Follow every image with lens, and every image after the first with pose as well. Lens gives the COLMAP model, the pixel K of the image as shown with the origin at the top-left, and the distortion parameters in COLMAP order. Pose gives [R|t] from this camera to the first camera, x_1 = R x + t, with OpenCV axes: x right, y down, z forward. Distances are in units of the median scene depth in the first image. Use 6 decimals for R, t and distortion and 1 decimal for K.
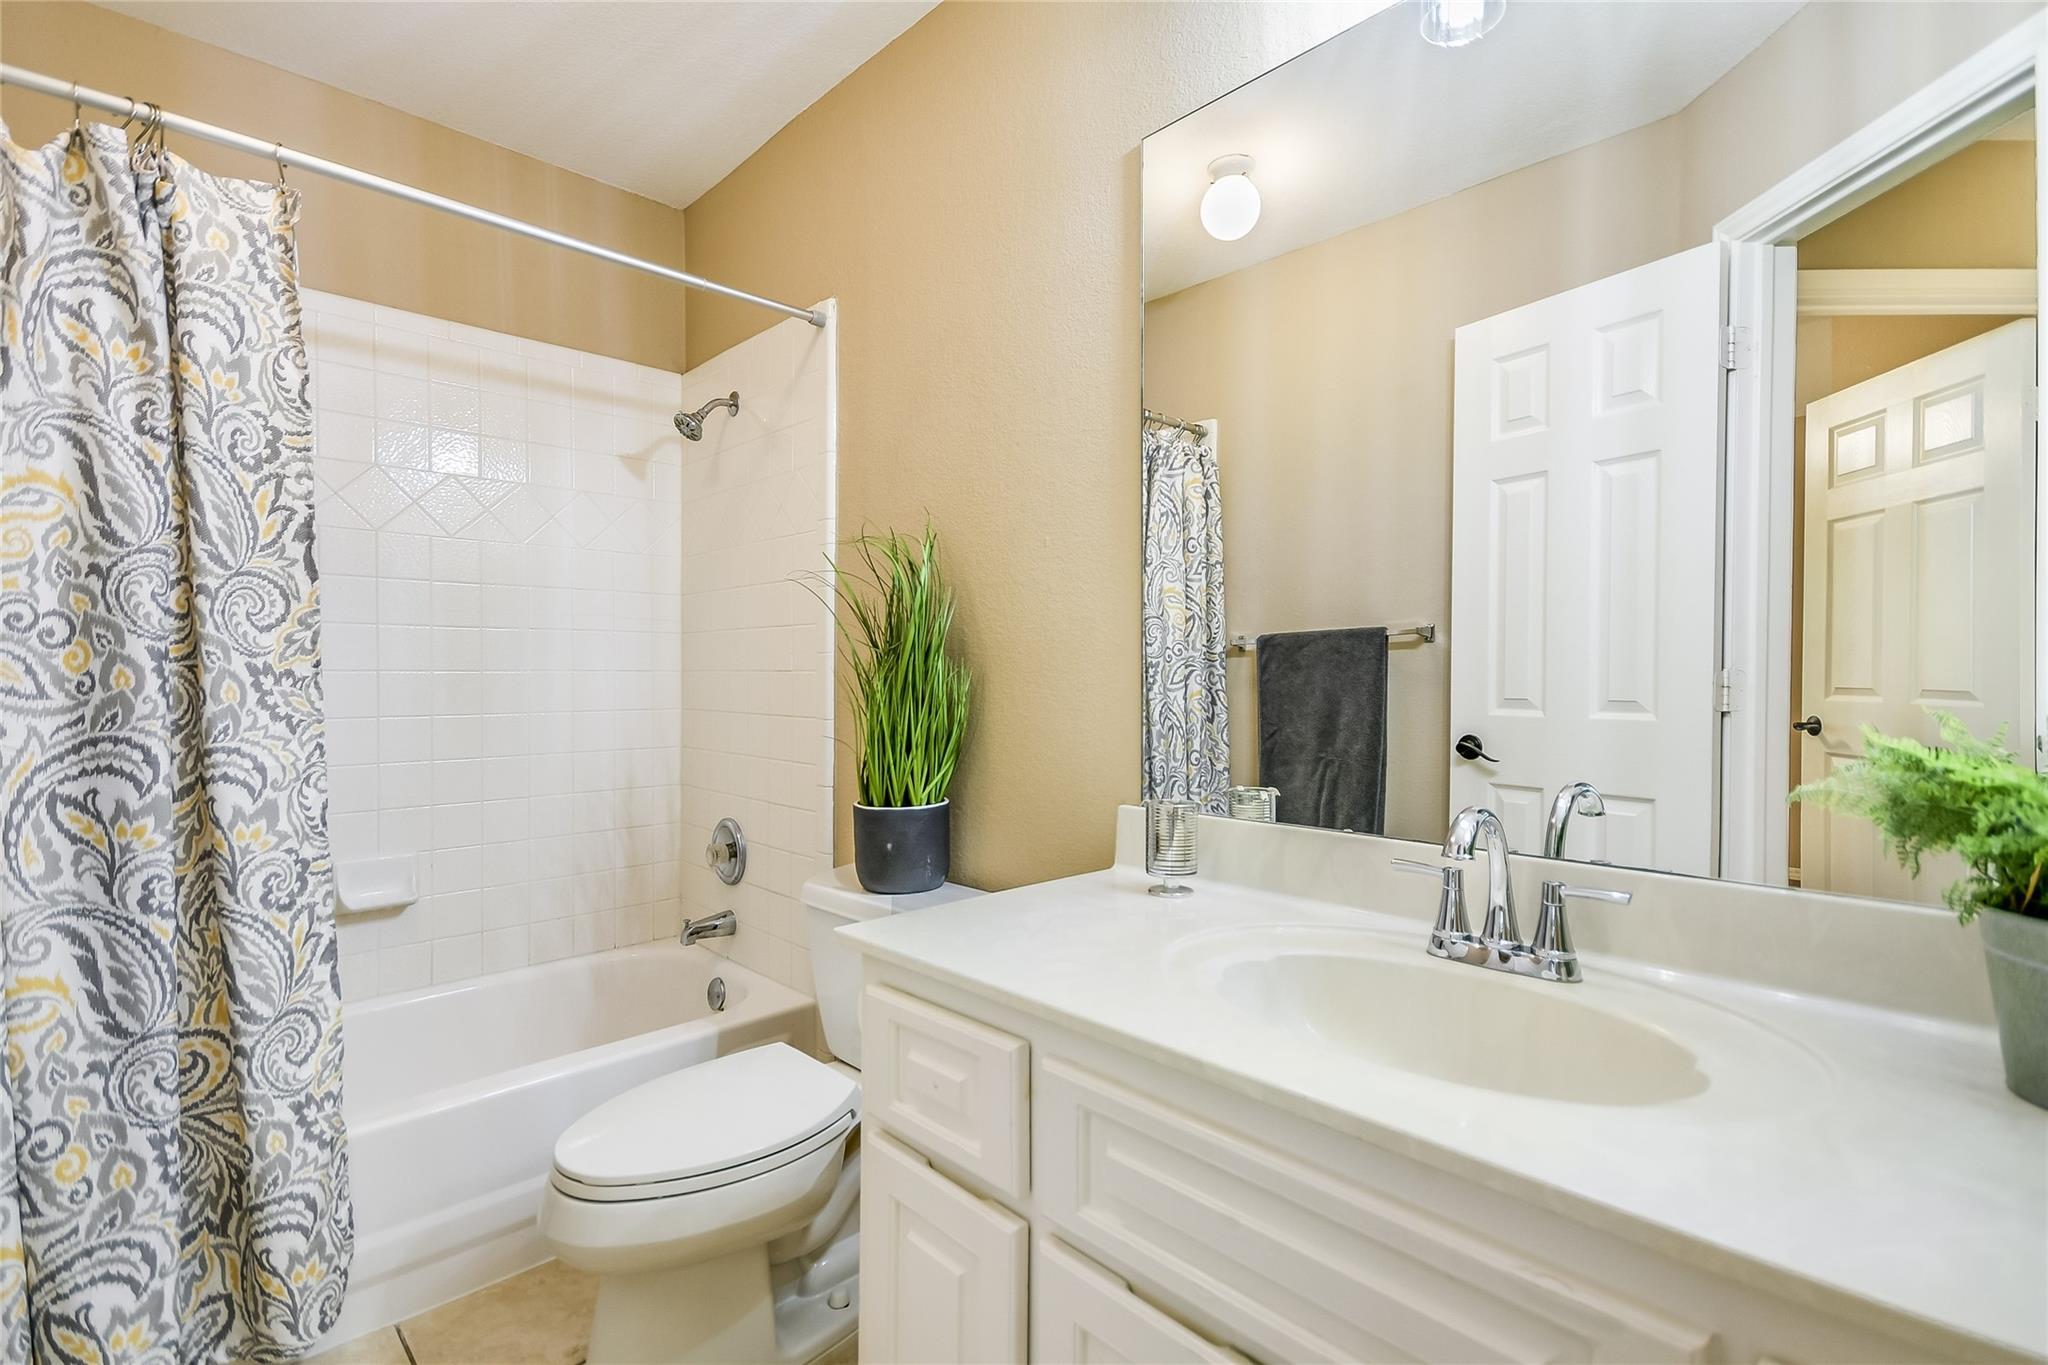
lens RADIAL K [[947.7, 0, 1024.0], [0, 947.7, 682.5], [0, 0, 1]] dist [-0.000111, -0.000047]
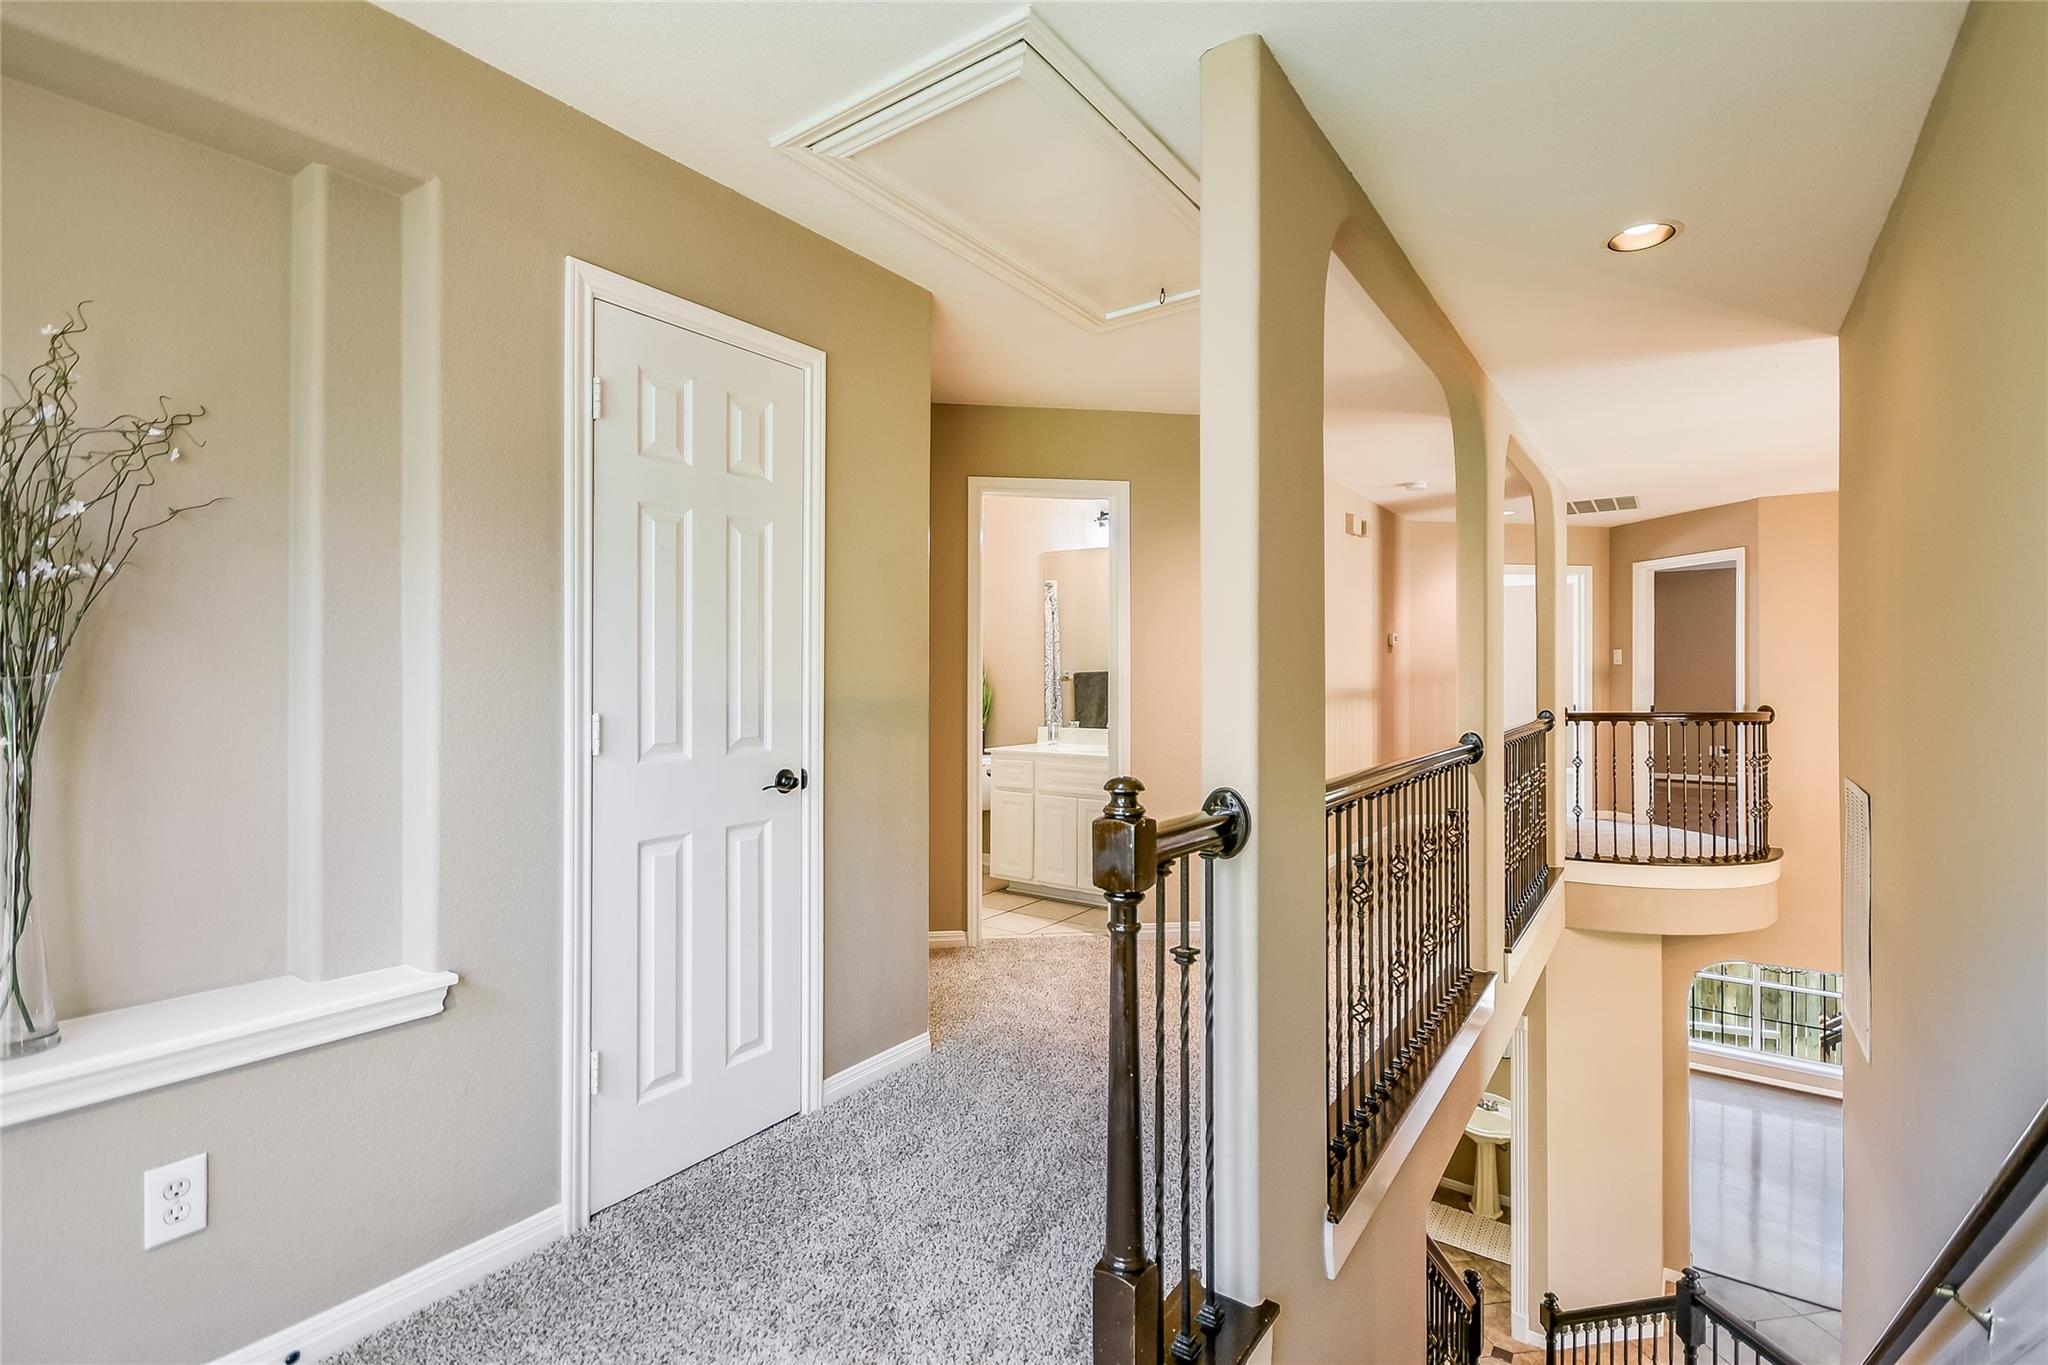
lens RADIAL K [[947.7, 0, 1024.0], [0, 947.7, 682.5], [0, 0, 1]] dist [-0.000111, -0.000047]
pose [[0.981859, -0.004066, 0.189570, -0.344386], [0.004997, 0.999978, -0.004430, -0.014007], [-0.189547, 0.005297, 0.981857, -1.380117]]
